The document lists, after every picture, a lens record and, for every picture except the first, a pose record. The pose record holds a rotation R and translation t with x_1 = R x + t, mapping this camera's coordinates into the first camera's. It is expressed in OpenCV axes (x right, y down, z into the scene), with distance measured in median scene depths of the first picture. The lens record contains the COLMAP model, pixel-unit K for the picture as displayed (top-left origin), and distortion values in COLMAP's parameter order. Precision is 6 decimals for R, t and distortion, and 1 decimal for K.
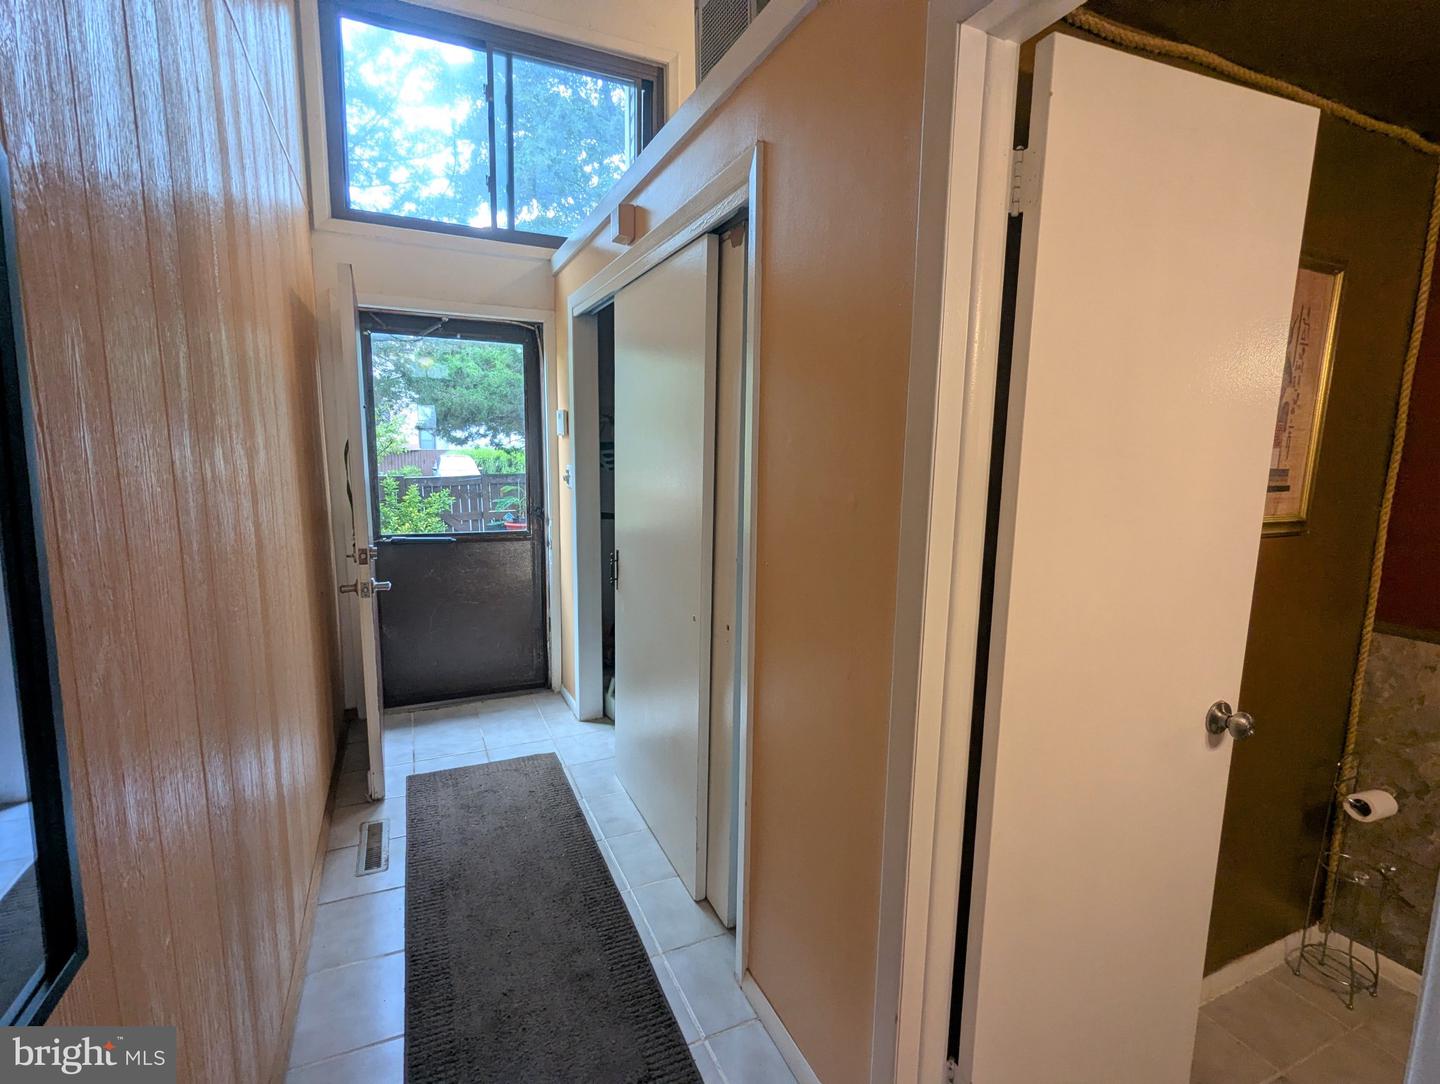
lens RADIAL K [[685.2, 0, 718.5], [0, 685.2, 544.4], [0, 0, 1]] dist [-0.002505, 0.000220]
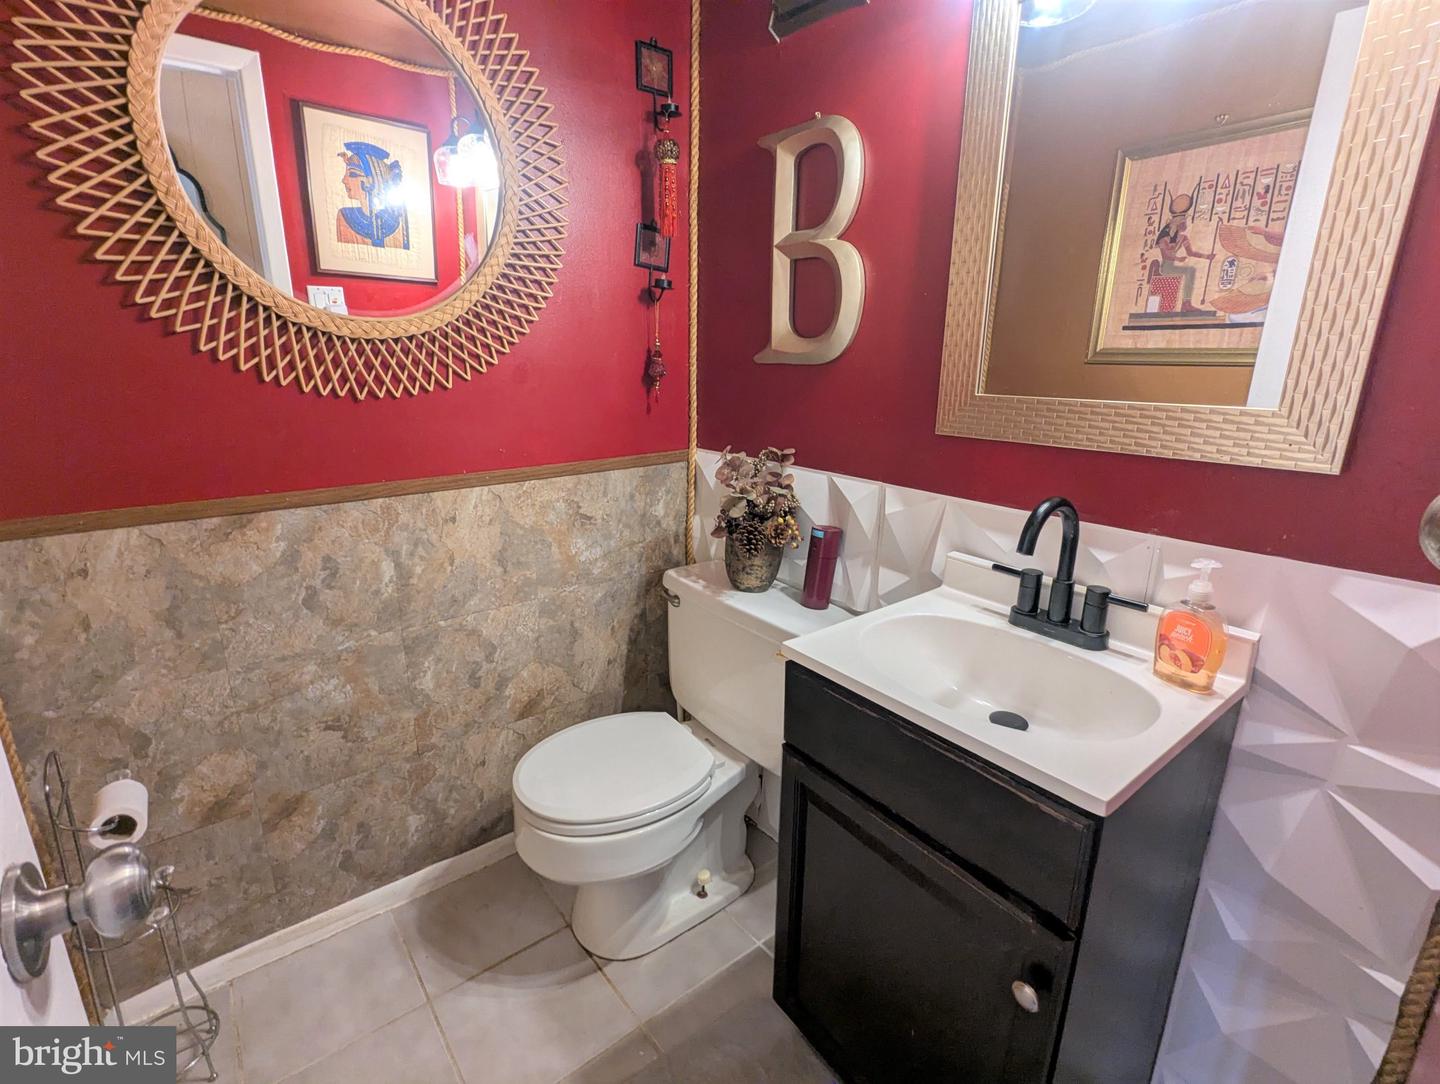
lens RADIAL K [[685.2, 0, 718.9], [0, 685.2, 539.1], [0, 0, 1]] dist [-0.002505, 0.000220]
pose [[-0.241330, -0.273726, 0.931039, 0.316827], [0.126899, 0.942257, 0.309917, 0.030995], [-0.962110, 0.192940, -0.192660, 0.539210]]
